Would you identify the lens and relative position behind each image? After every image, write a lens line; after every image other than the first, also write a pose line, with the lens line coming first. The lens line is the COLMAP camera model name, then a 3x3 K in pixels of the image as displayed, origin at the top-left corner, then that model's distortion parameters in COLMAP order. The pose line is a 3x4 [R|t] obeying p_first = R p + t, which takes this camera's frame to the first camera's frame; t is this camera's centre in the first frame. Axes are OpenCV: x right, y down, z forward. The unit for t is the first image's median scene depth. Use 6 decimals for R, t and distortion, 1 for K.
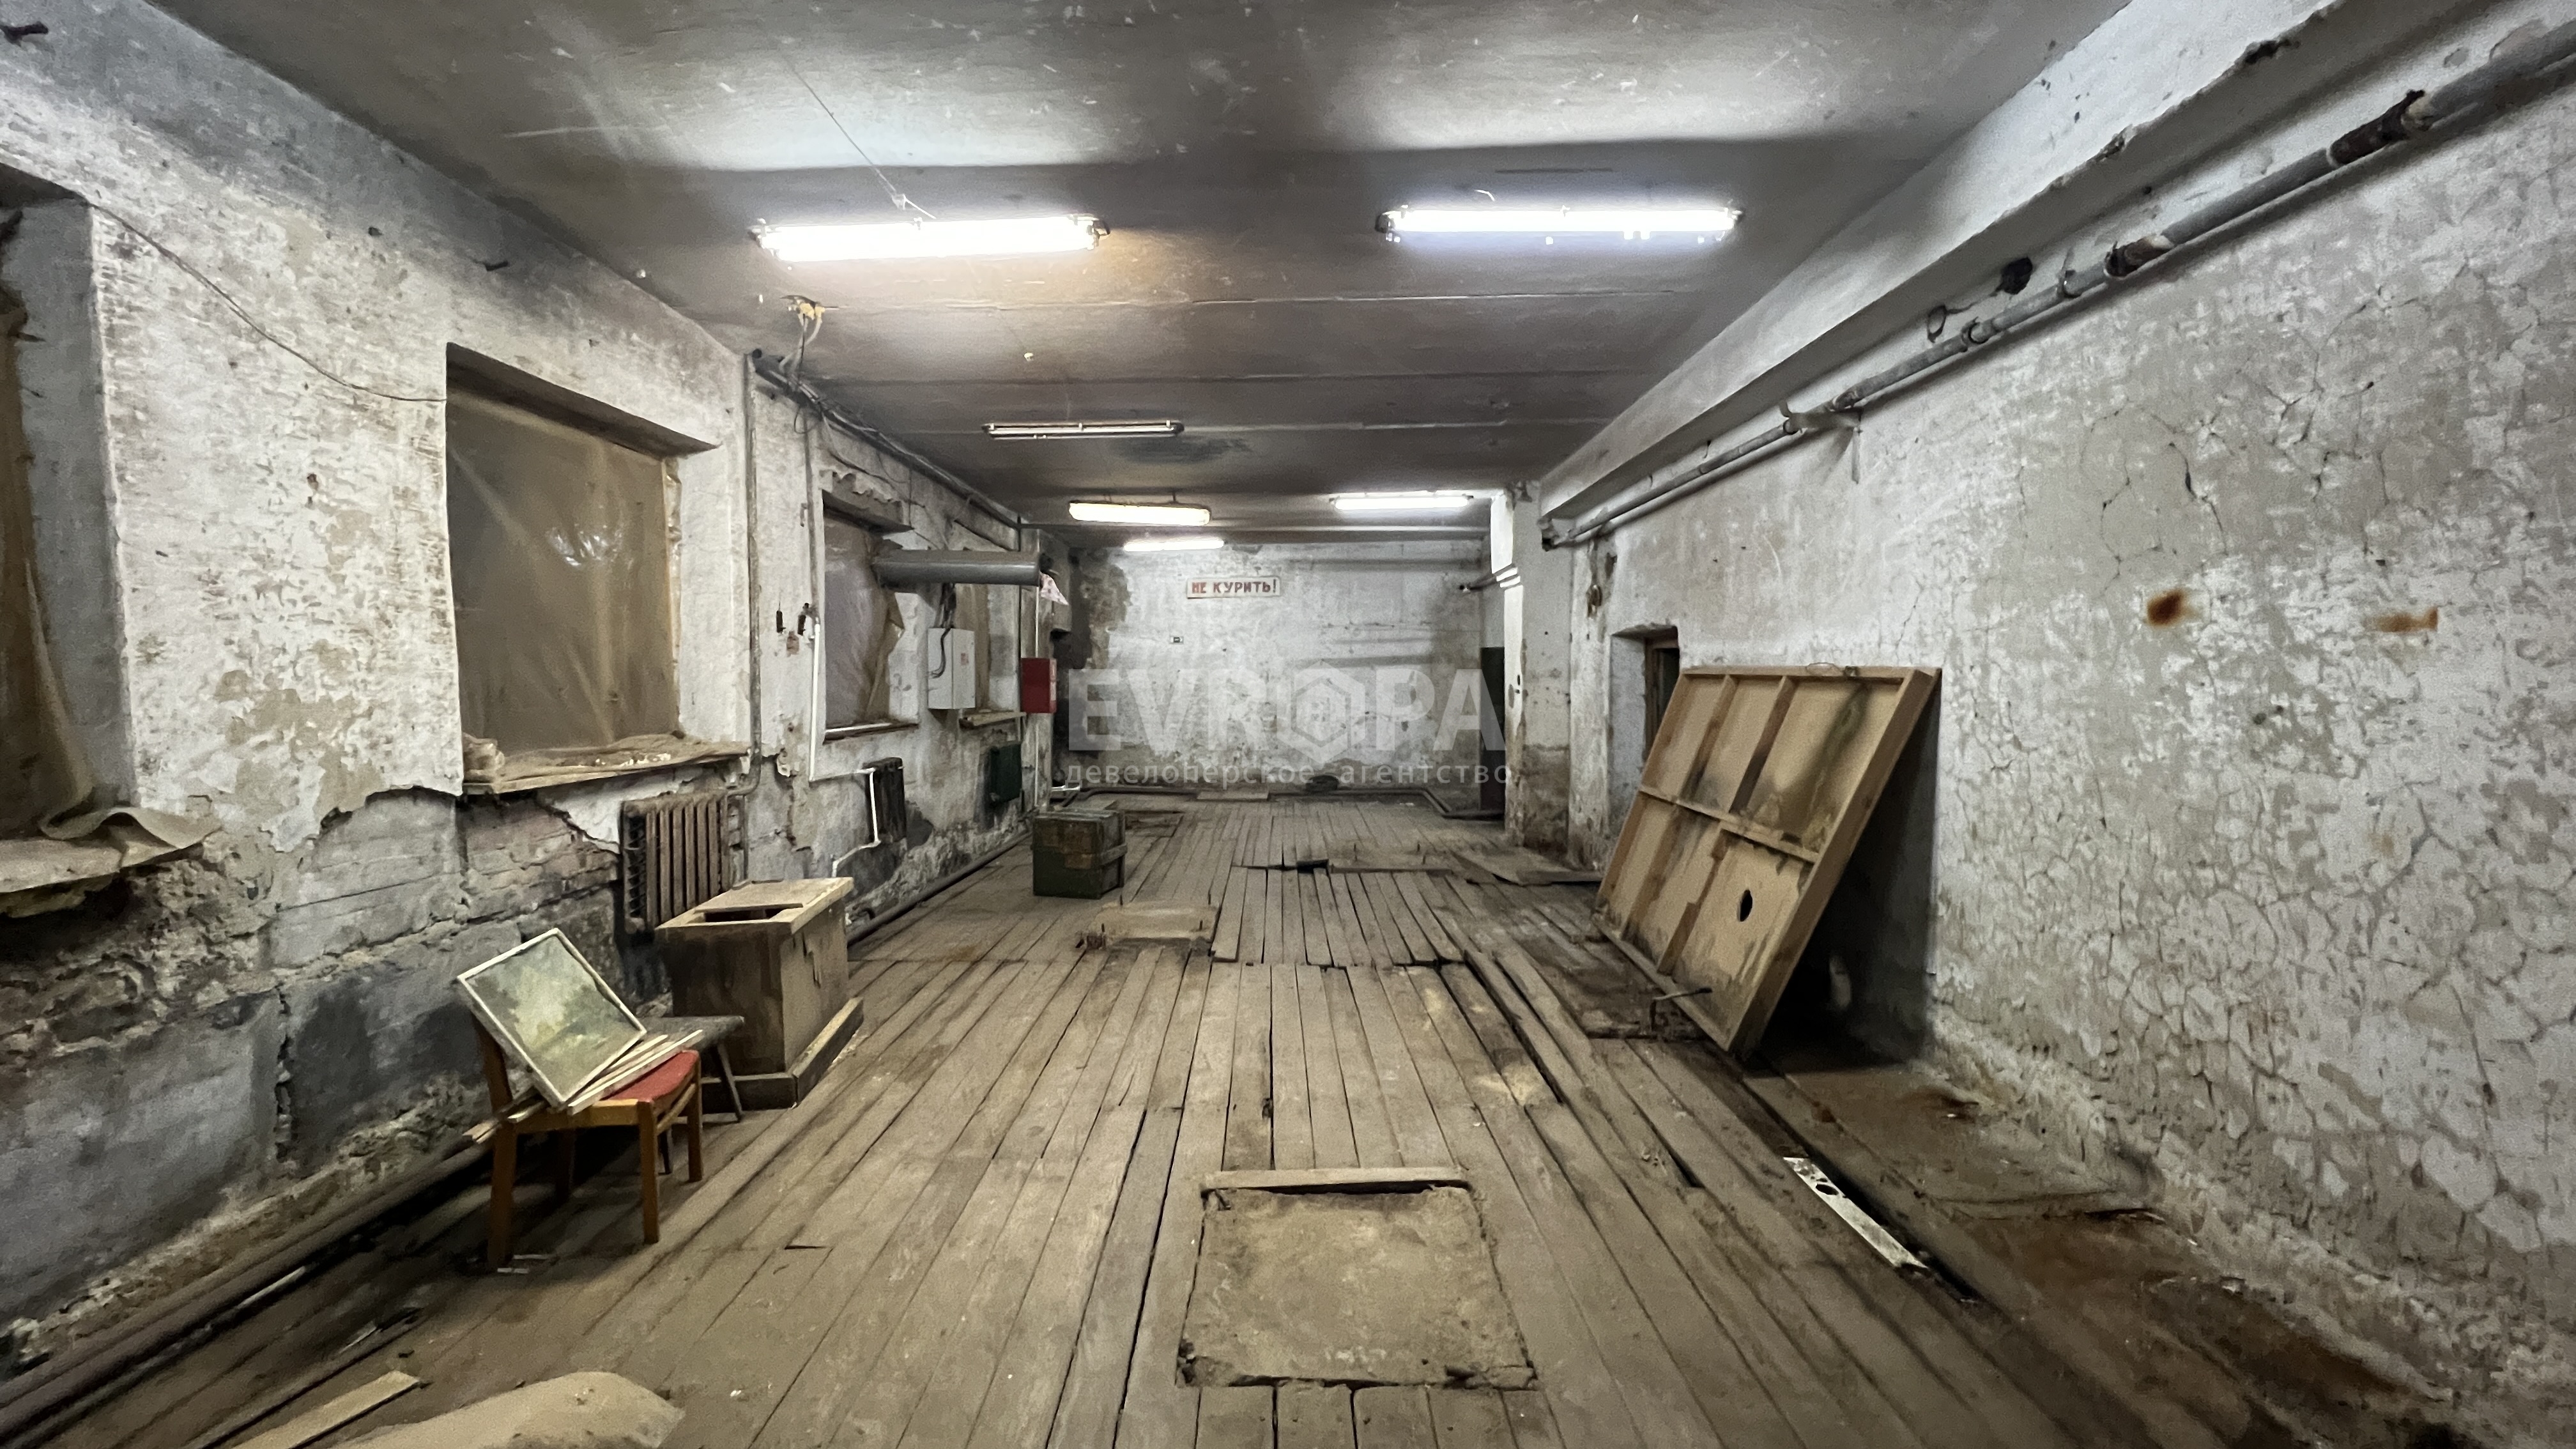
lens RADIAL K [[1027.0, 0, 1280.9], [0, 1027.0, 715.5], [0, 0, 1]] dist [-0.000808, -0.000034]
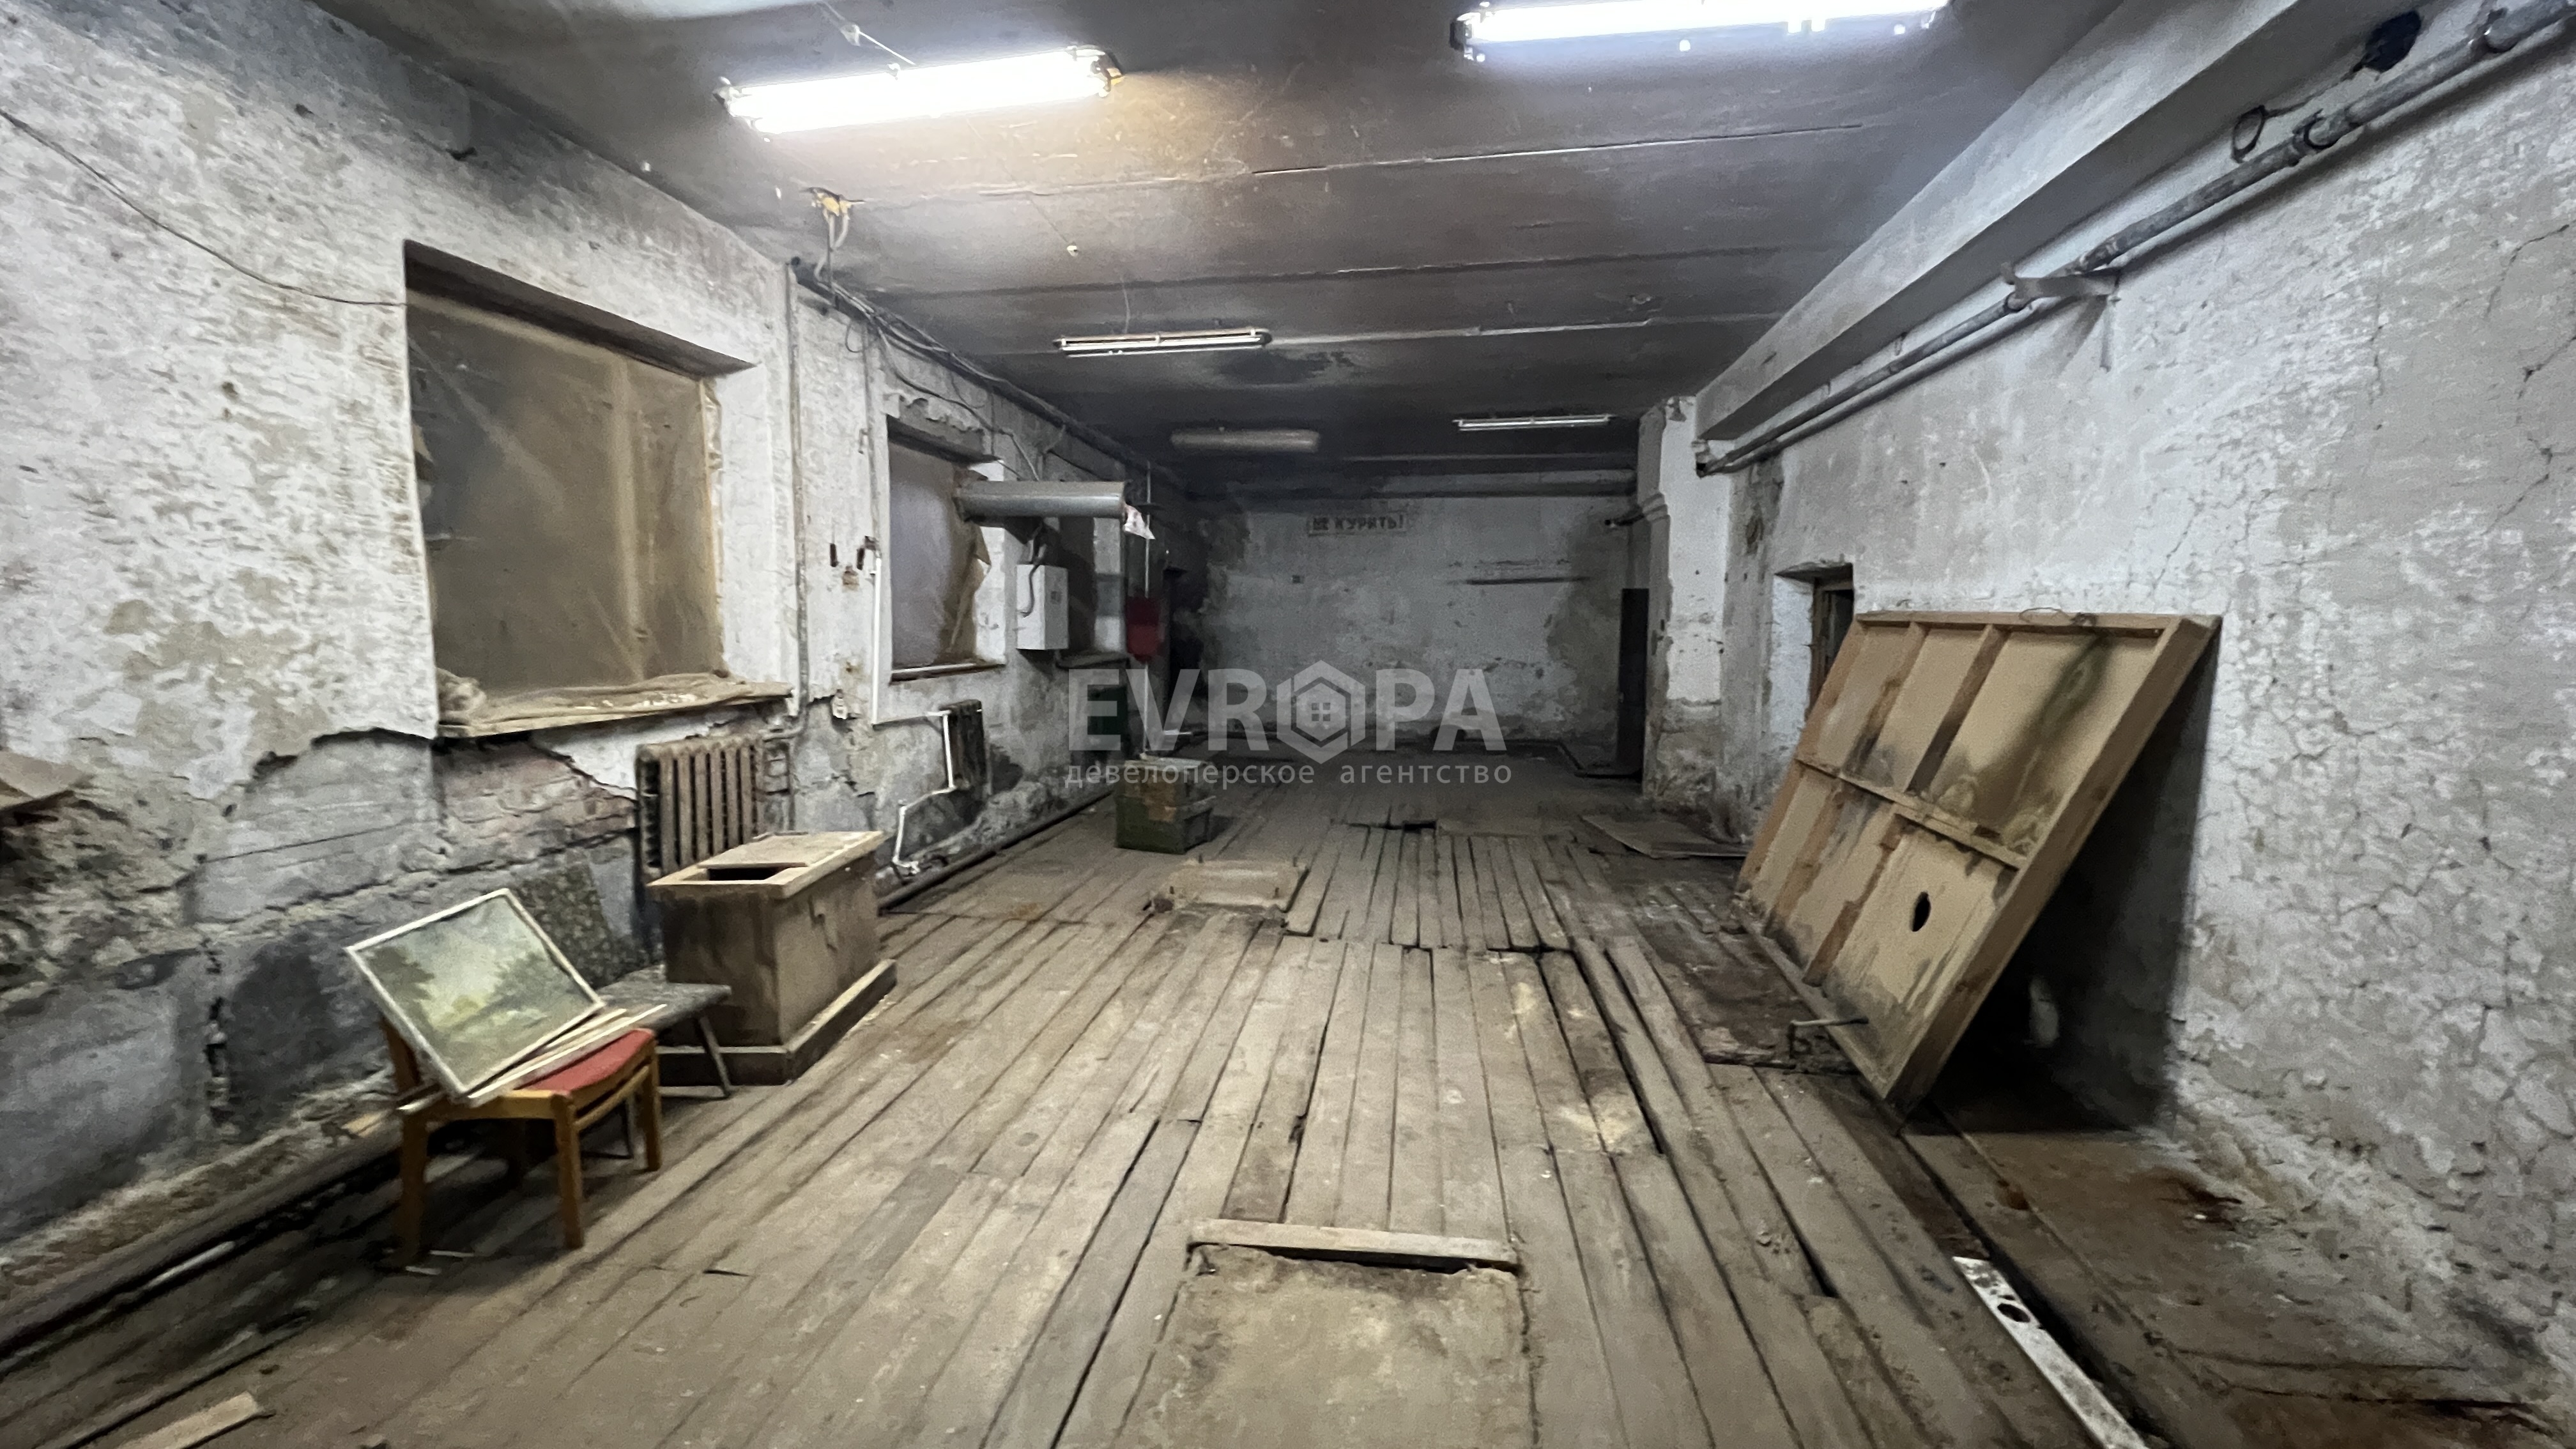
lens RADIAL K [[1027.0, 0, 1280.9], [0, 1027.0, 715.5], [0, 0, 1]] dist [-0.000808, -0.000034]
pose [[0.989337, 0.023625, -0.143714, 0.071633], [-0.015444, 0.998210, 0.057775, -0.006334], [0.144821, -0.054940, 0.987931, 0.148139]]
